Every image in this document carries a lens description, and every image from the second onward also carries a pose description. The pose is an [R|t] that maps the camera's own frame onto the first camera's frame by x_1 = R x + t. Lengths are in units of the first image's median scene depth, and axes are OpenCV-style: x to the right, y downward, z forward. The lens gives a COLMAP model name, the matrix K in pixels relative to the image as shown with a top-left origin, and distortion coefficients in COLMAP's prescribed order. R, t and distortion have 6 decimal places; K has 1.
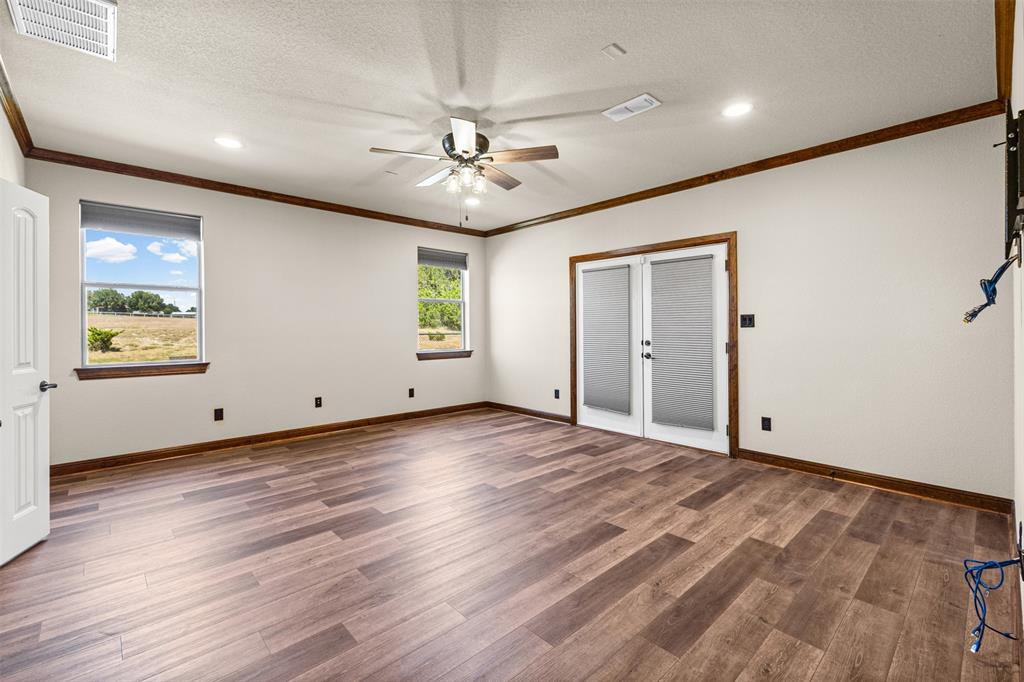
lens RADIAL K [[449.7, 0, 510.4], [0, 449.7, 331.5], [0, 0, 1]] dist [-0.001848, -0.000091]
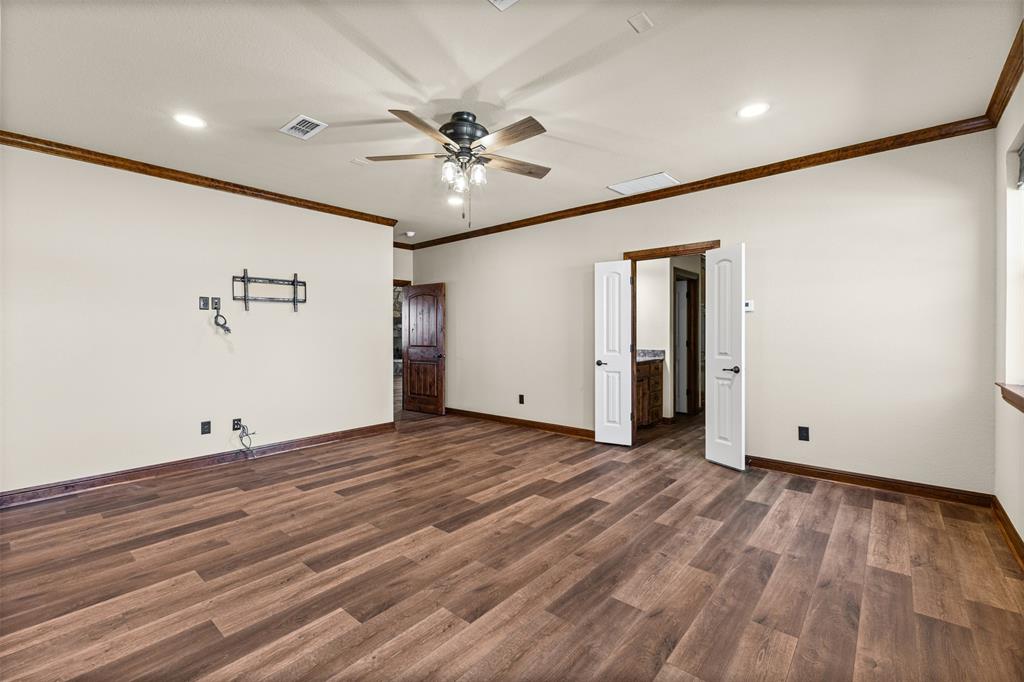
lens RADIAL K [[449.7, 0, 509.9], [0, 449.7, 334.6], [0, 0, 1]] dist [-0.001848, -0.000091]
pose [[-0.993368, 0.008588, -0.114661, -0.075044], [0.007801, 0.999943, 0.007314, -0.010121], [0.114718, 0.006371, -0.993378, 1.783747]]
